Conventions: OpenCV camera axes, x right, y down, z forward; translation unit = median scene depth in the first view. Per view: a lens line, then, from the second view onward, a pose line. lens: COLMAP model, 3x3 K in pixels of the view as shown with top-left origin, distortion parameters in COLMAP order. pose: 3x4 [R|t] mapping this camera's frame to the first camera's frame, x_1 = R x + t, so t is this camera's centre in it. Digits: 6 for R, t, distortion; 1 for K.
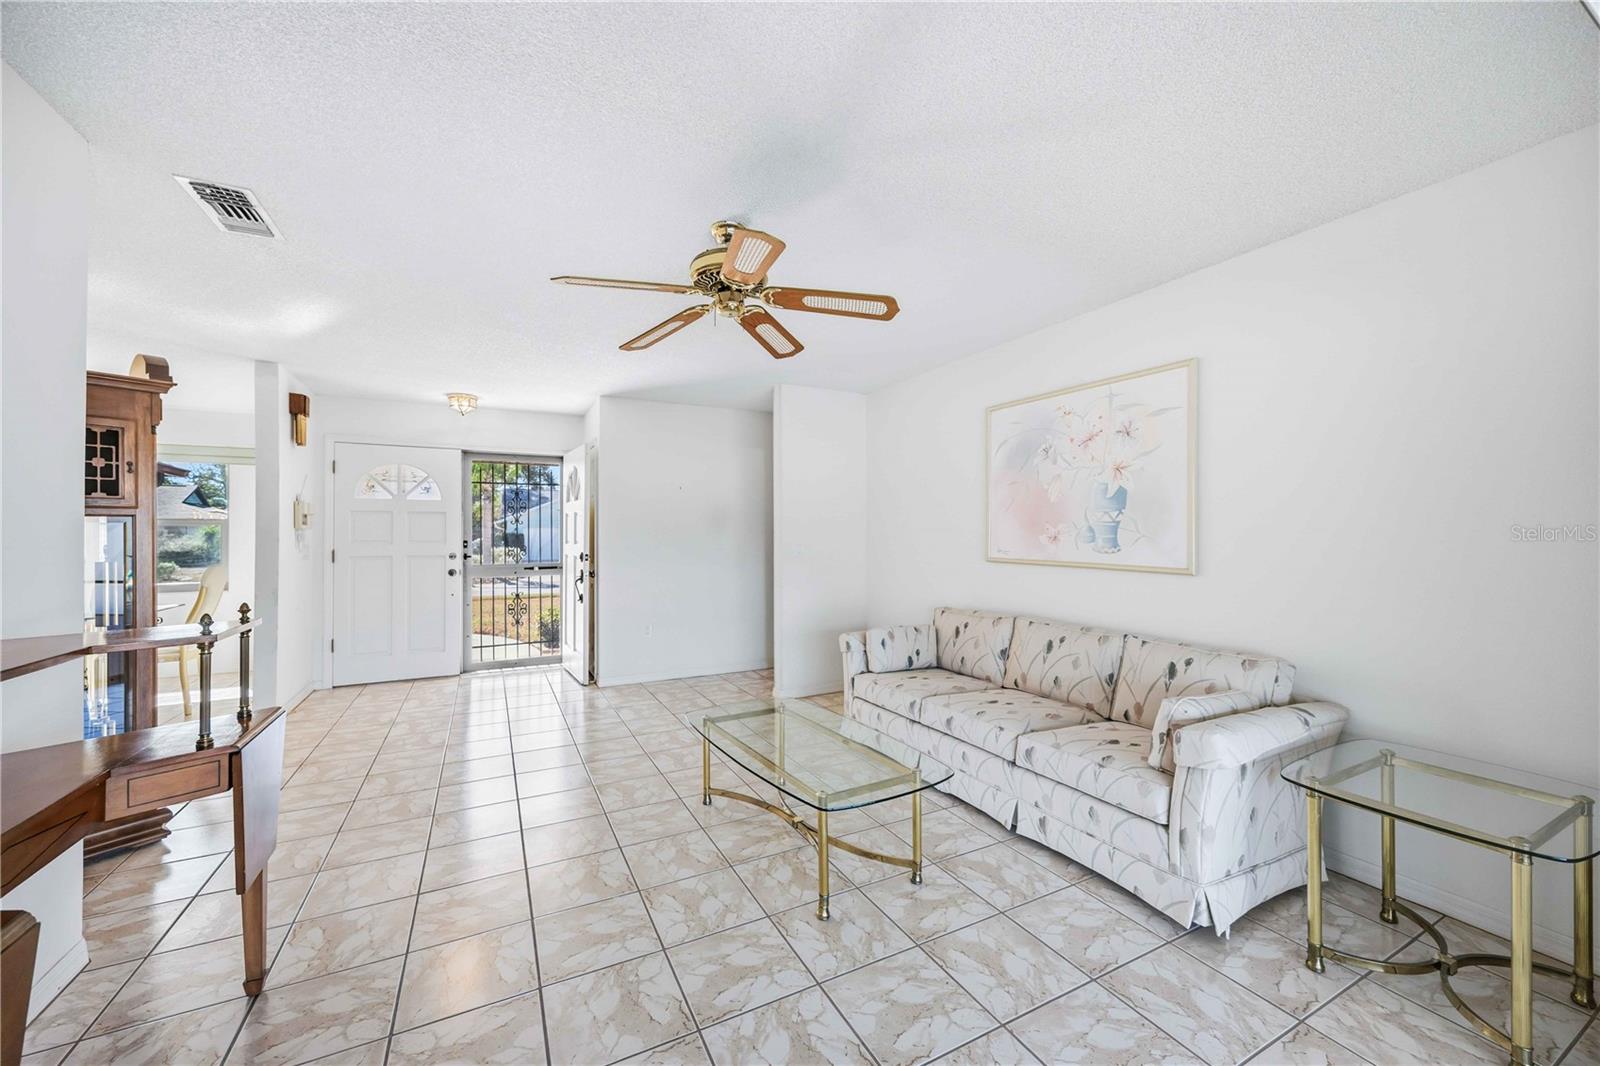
lens RADIAL K [[608.1, 0, 800.0], [0, 608.1, 533.0], [0, 0, 1]] dist [-0.000679, -0.000040]
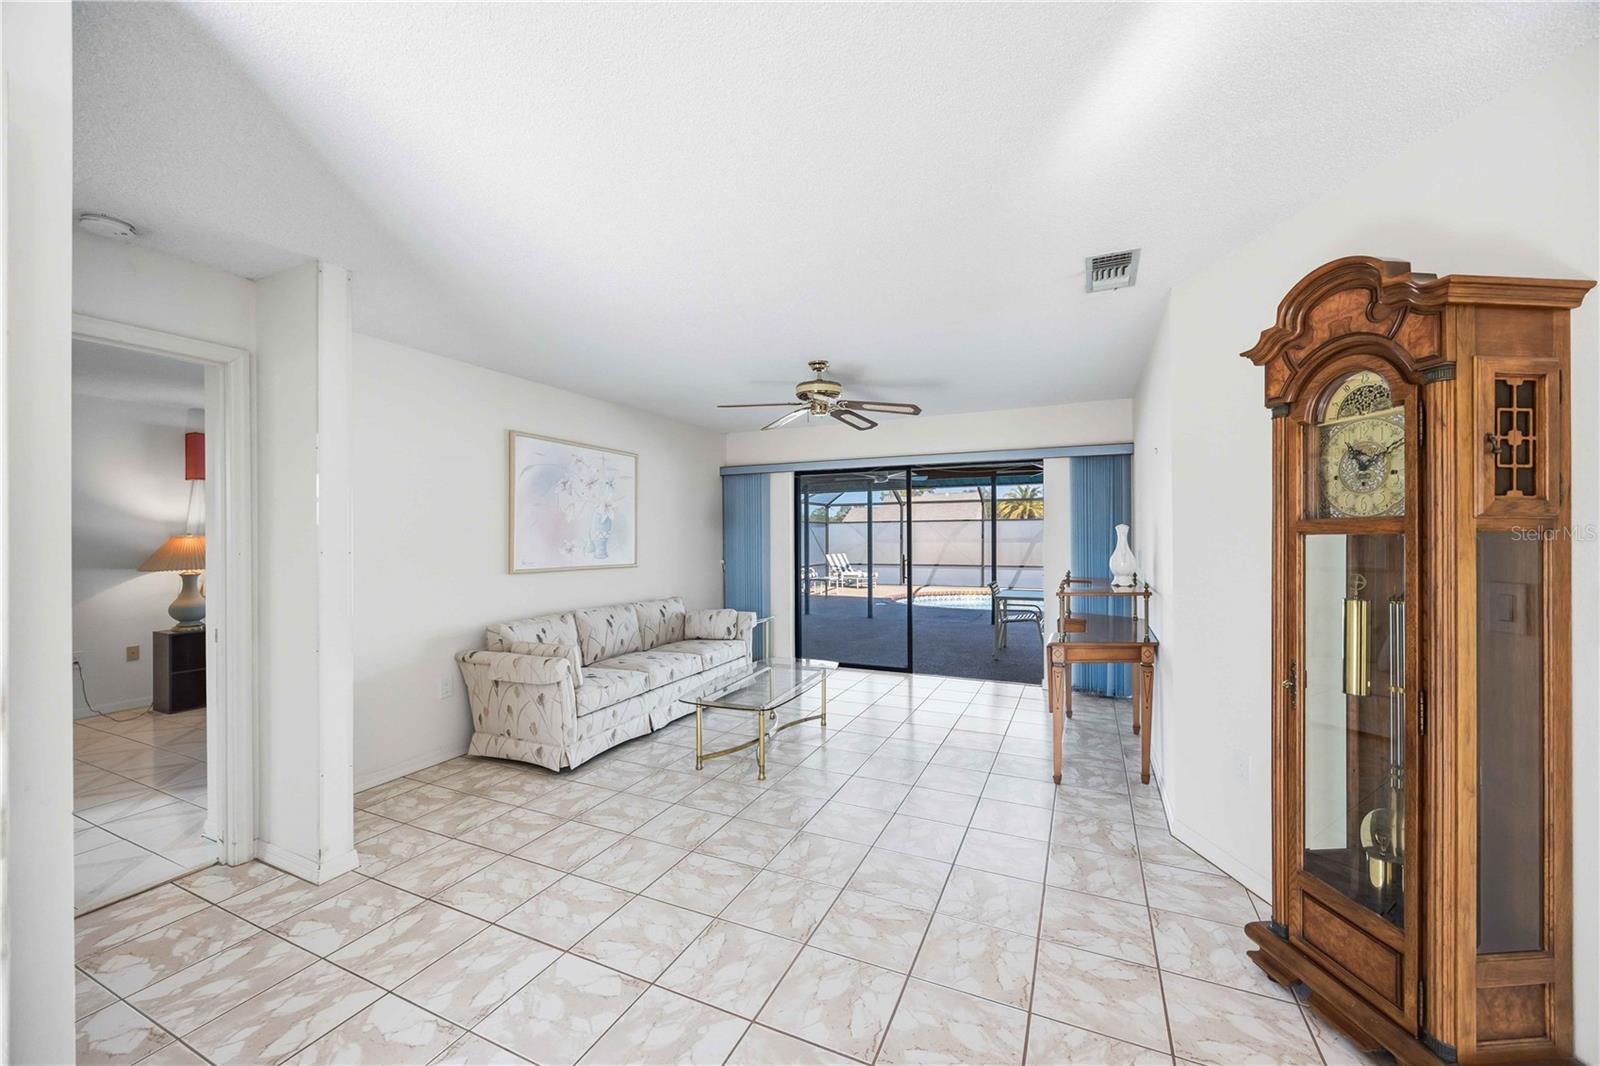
lens RADIAL K [[608.1, 0, 800.0], [0, 608.1, 533.0], [0, 0, 1]] dist [-0.000679, -0.000040]
pose [[-0.599532, -0.001035, 0.800350, -1.043243], [-0.003665, 0.999992, -0.001452, -0.031177], [-0.800342, -0.003804, -0.599531, 1.507225]]
